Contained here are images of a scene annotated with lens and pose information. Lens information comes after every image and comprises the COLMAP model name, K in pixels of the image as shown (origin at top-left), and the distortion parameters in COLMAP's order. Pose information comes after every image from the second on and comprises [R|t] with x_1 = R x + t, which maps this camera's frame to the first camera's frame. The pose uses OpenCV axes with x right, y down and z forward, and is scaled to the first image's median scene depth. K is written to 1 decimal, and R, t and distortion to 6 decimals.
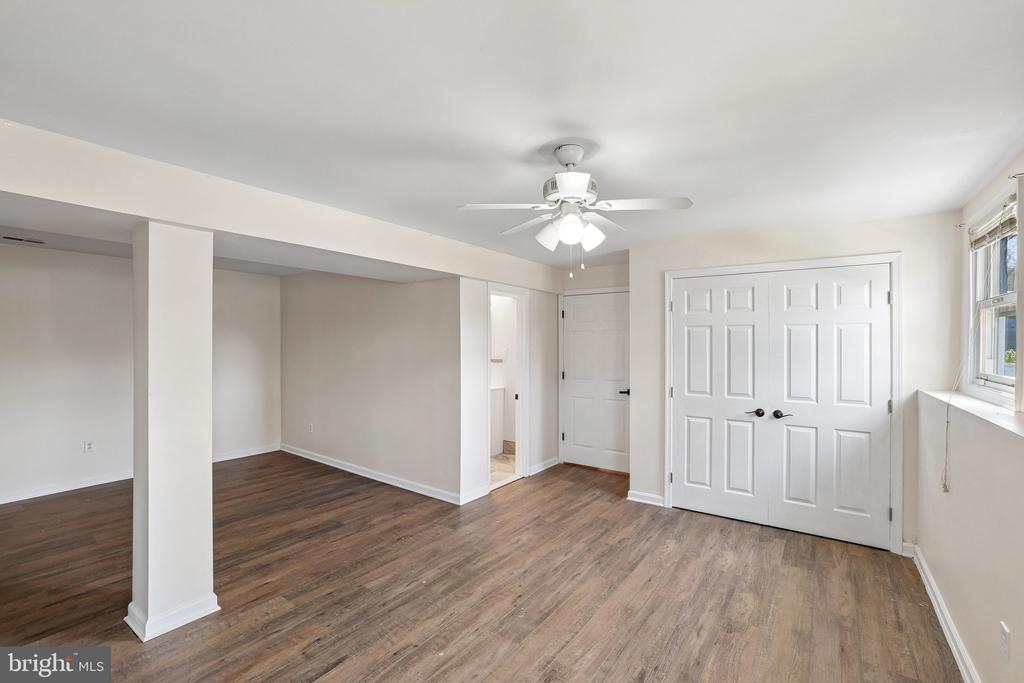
lens RADIAL K [[442.6, 0, 507.0], [0, 442.6, 341.0], [0, 0, 1]] dist [-0.045871, 0.017358]
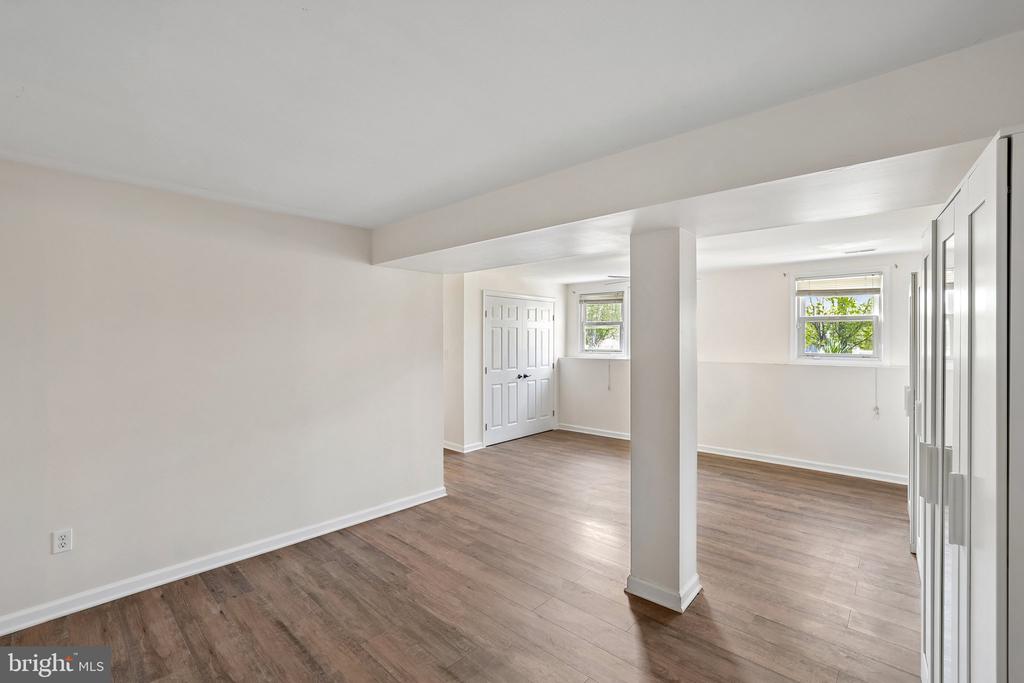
lens RADIAL K [[442.6, 0, 507.0], [0, 442.6, 341.0], [0, 0, 1]] dist [-0.045871, 0.017358]
pose [[0.120159, -0.007141, 0.992729, -1.343041], [-0.006104, 0.999950, 0.007932, 0.002960], [-0.992736, -0.007013, 0.120110, 0.892381]]
